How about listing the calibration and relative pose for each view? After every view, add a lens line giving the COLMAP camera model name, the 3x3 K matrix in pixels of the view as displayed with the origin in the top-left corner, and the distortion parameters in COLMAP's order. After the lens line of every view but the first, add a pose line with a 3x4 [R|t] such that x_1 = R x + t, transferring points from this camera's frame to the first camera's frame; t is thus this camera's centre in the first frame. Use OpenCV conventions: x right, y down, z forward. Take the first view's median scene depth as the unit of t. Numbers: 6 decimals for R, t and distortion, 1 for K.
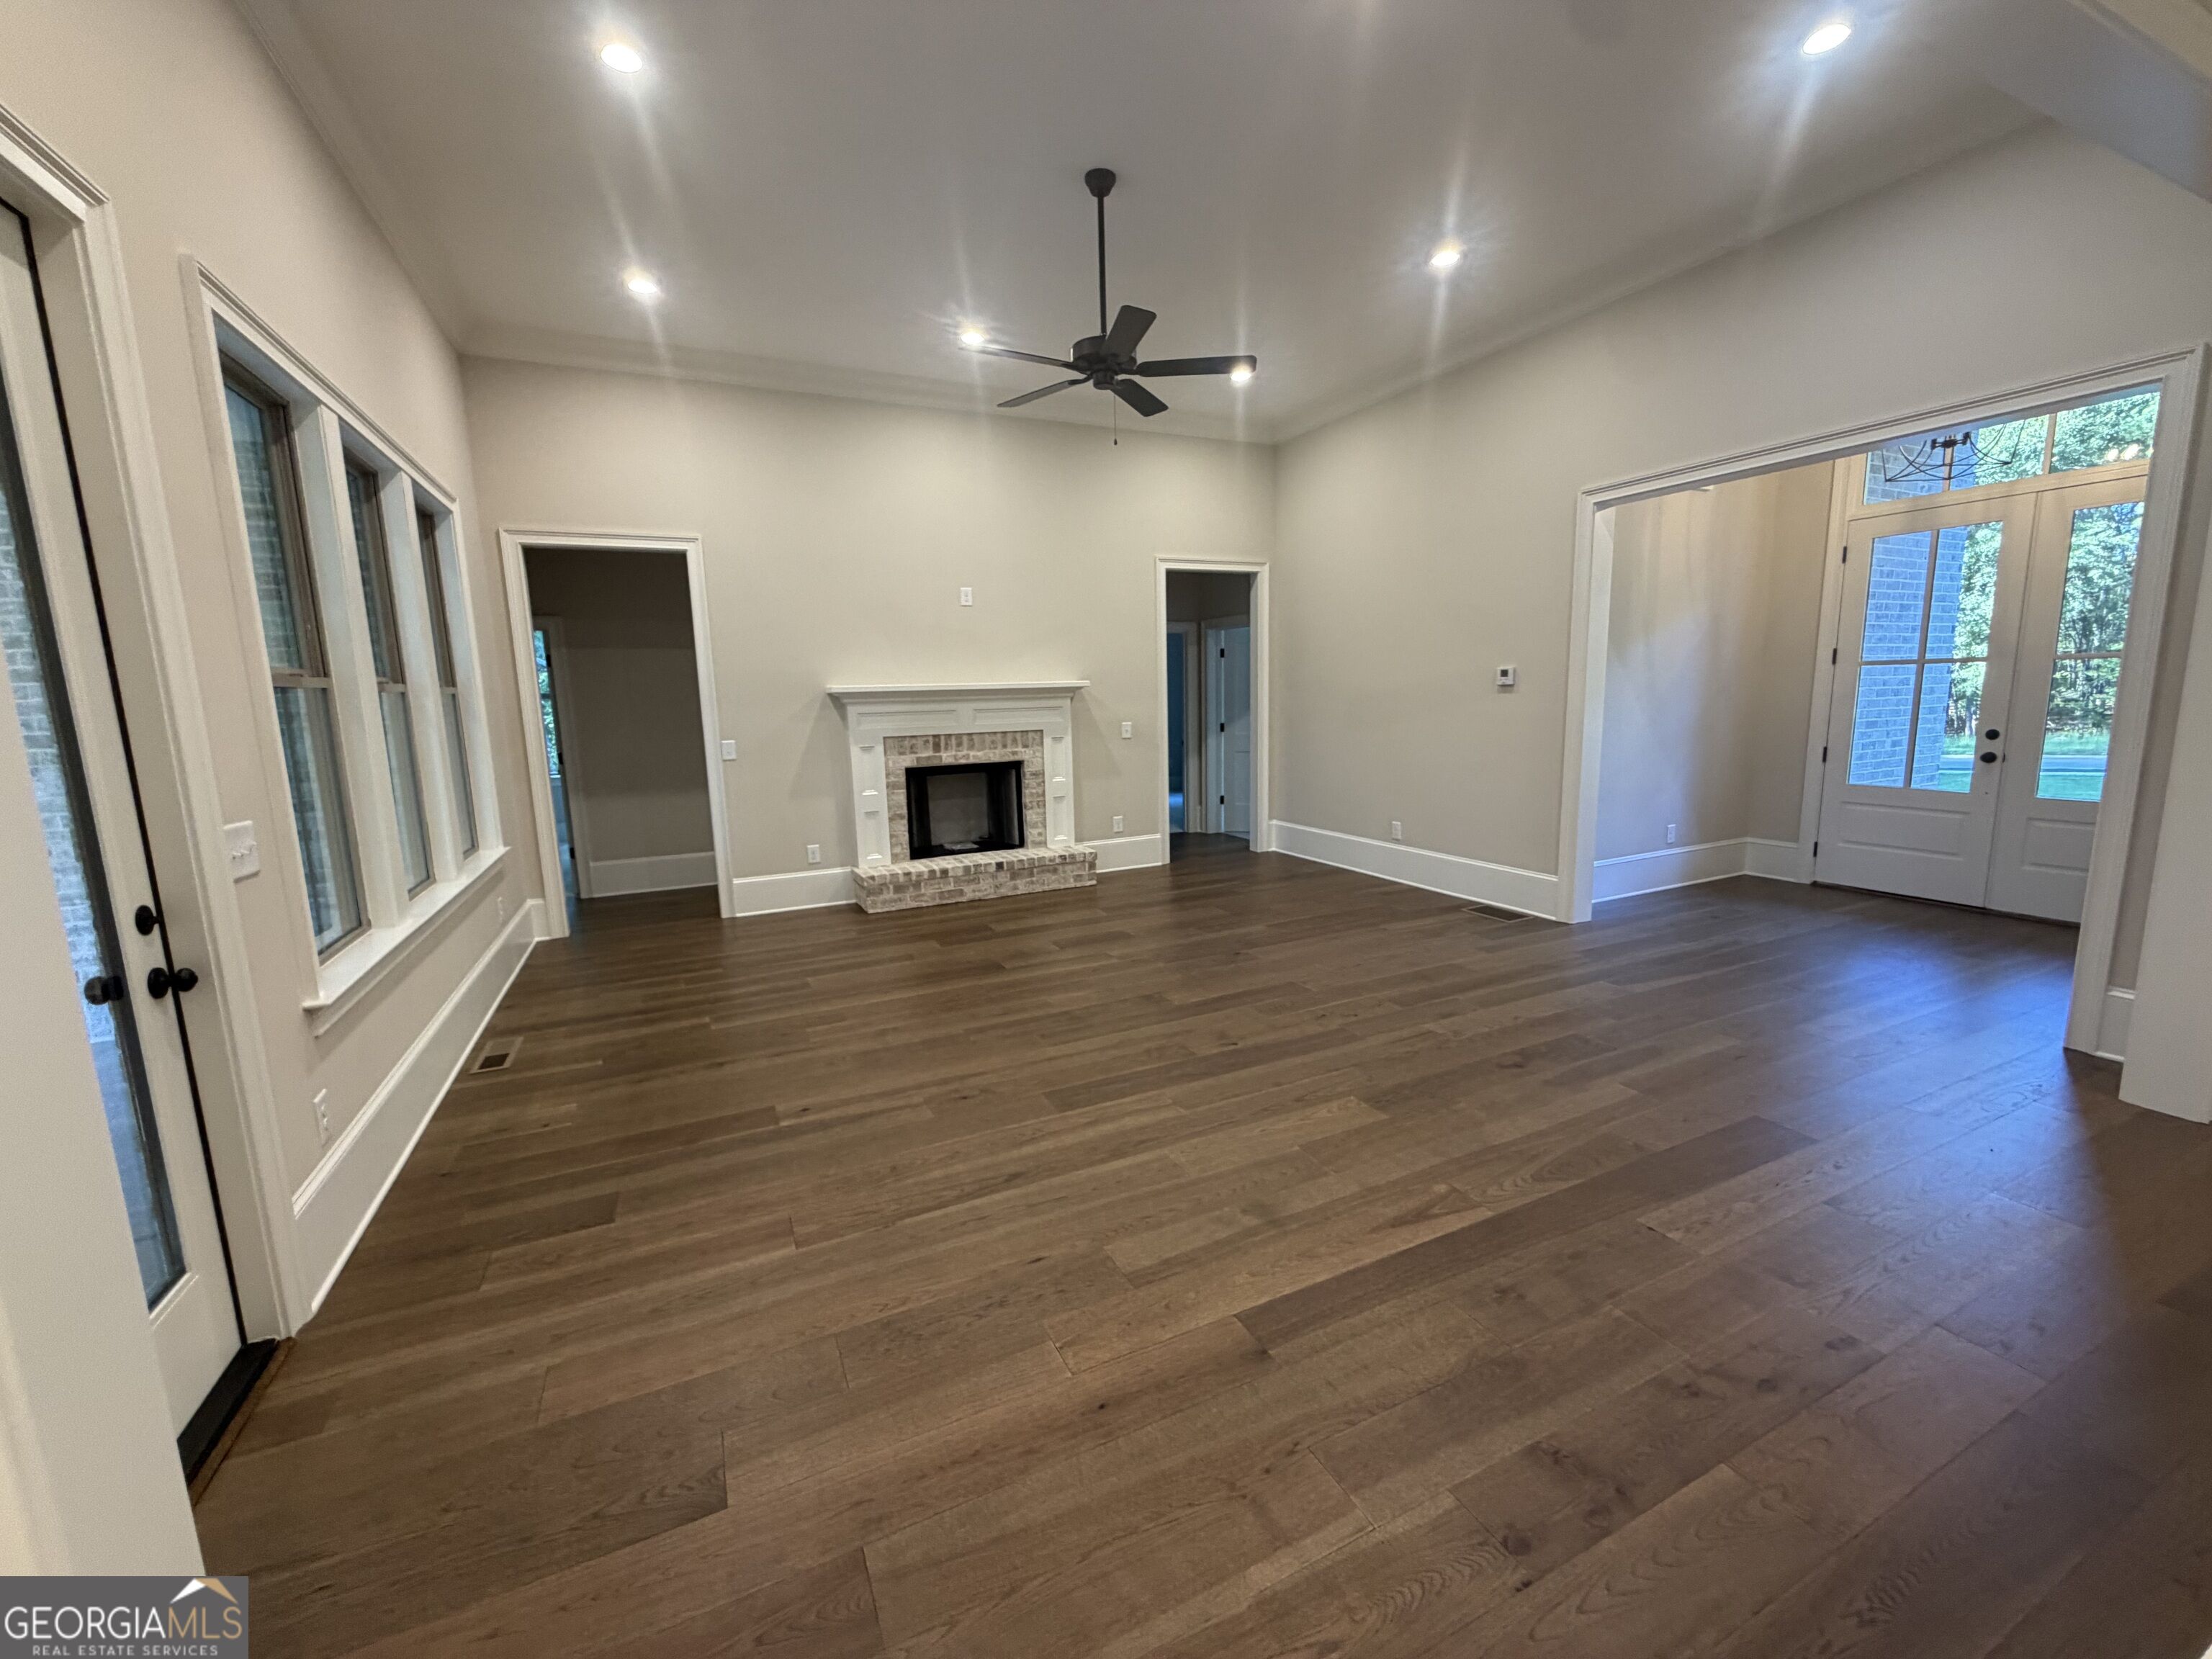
lens RADIAL K [[881.6, 0, 1100.0], [0, 881.6, 828.5], [0, 0, 1]] dist [-0.000297, -0.000095]
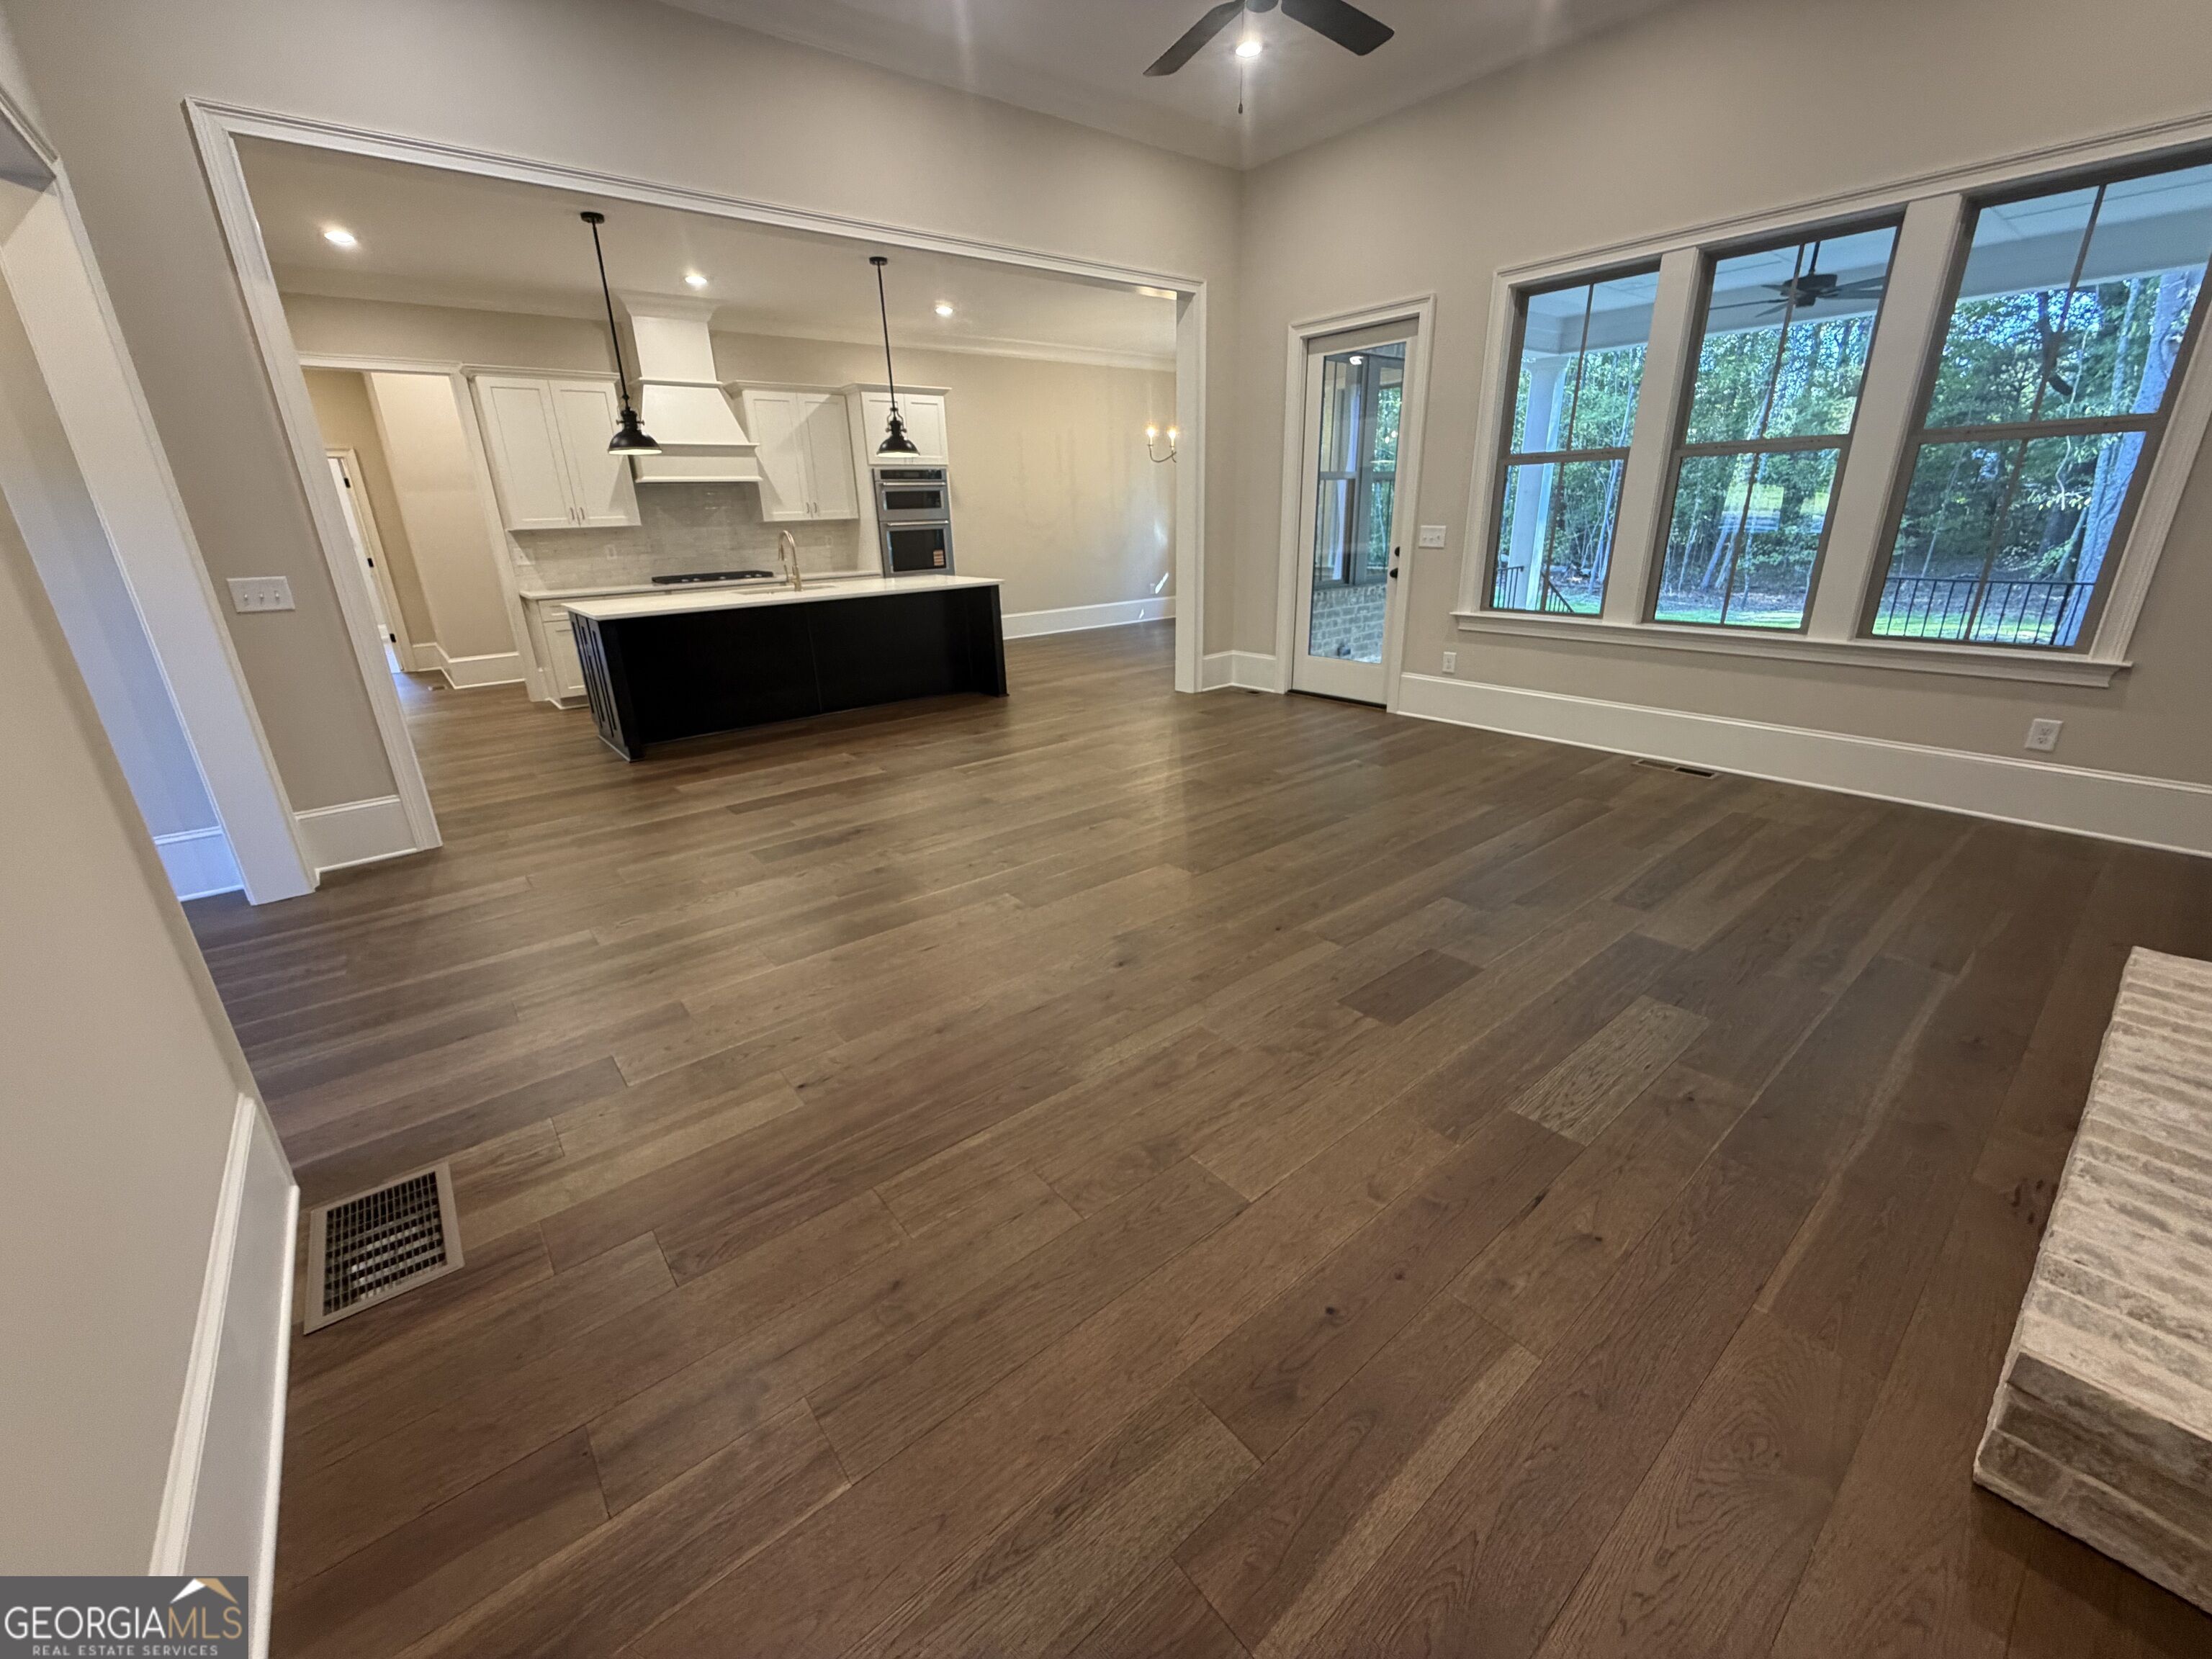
lens RADIAL K [[881.6, 0, 1100.0], [0, 881.6, 828.5], [0, 0, 1]] dist [-0.000297, -0.000095]
pose [[-0.970019, 0.131175, -0.204589, 0.216840], [0.016150, 0.874758, 0.484291, -0.169493], [0.242493, 0.466468, -0.850650, 1.141211]]
